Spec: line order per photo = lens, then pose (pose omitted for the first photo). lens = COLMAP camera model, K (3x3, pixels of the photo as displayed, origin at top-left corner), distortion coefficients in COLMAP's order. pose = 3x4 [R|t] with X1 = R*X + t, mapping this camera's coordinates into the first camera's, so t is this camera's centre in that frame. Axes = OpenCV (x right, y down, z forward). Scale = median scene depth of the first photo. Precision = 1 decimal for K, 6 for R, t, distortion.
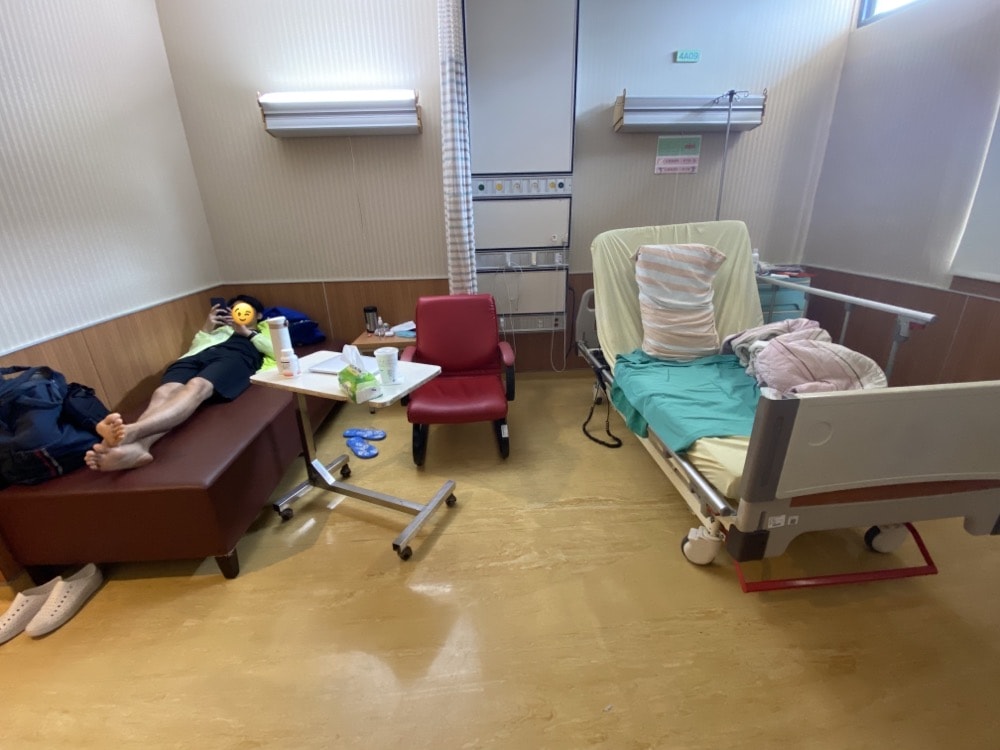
lens RADIAL K [[408.9, 0, 500.0], [0, 408.9, 375.0], [0, 0, 1]] dist [-0.039892, -0.000158]
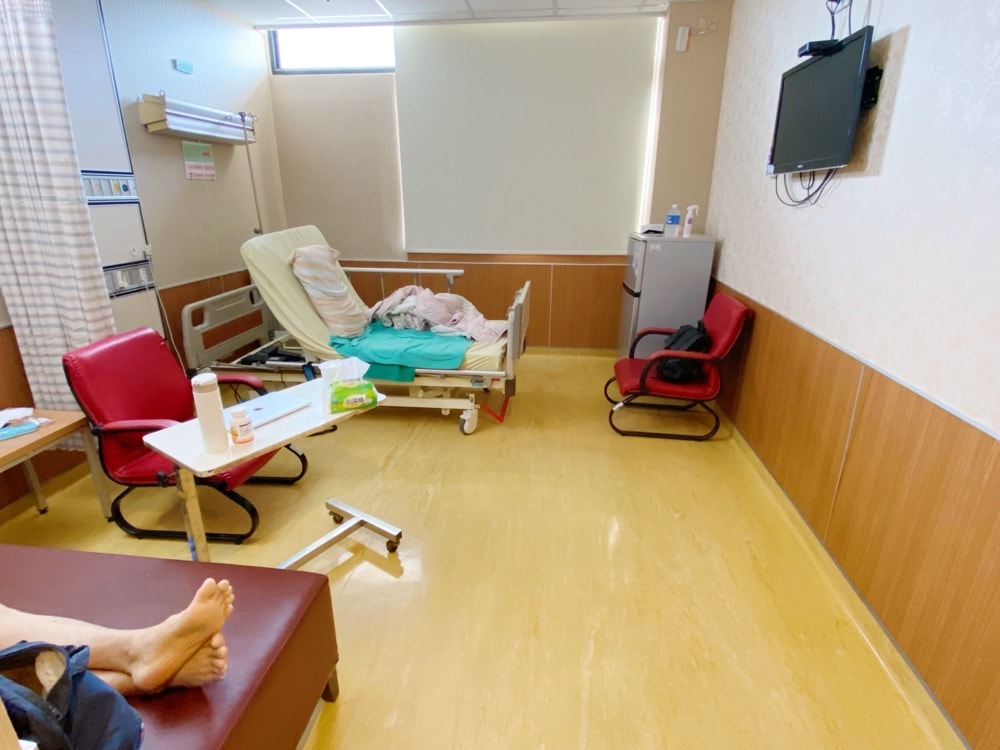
lens RADIAL K [[503.4, 0, 500.0], [0, 503.4, 375.0], [0, 0, 1]] dist [-0.070753, -0.000034]
pose [[0.149078, -0.288127, 0.945917, -0.763547], [0.333673, 0.915155, 0.226169, -0.095758], [-0.930826, 0.281910, 0.232570, 0.195427]]
